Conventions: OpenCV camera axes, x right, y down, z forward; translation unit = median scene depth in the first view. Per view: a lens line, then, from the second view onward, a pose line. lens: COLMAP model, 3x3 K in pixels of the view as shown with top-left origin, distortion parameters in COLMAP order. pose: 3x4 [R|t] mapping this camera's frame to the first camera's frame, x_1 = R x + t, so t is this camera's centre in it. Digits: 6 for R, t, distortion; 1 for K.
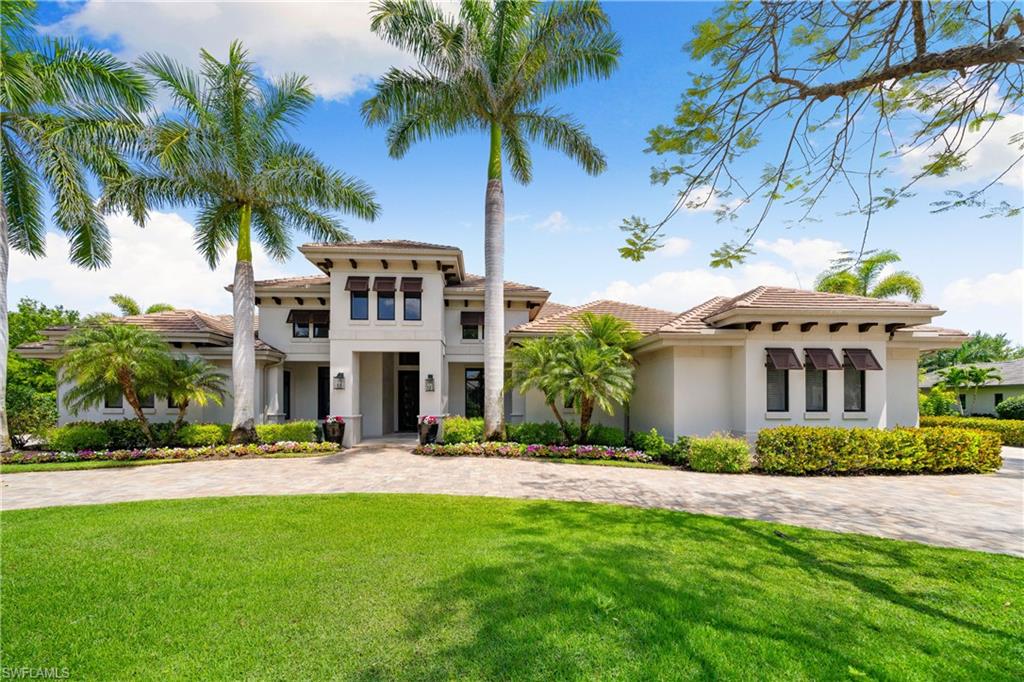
lens RADIAL K [[367.2, 0, 511.5], [0, 367.2, 403.9], [0, 0, 1]] dist [-0.001990, -0.000075]
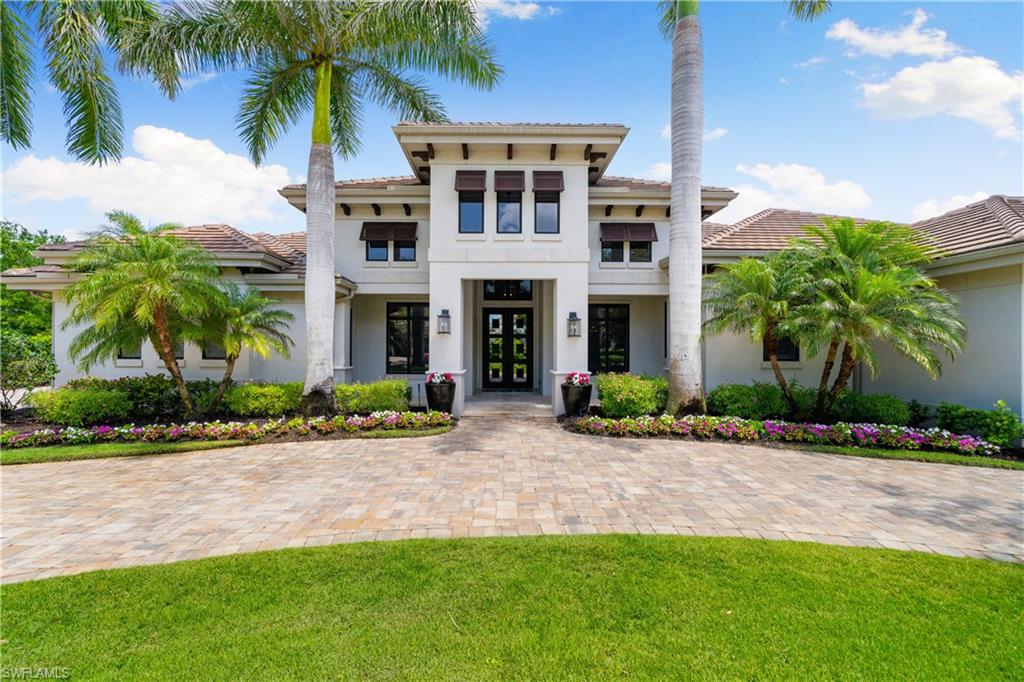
lens RADIAL K [[423.3, 0, 513.8], [0, 423.3, 348.4], [0, 0, 1]] dist [0.002864, 0.000092]
pose [[0.998963, 0.002778, -0.045455, -0.323558], [-0.002722, 0.999995, 0.001285, -0.014321], [0.045458, -0.001160, 0.998966, 0.222963]]
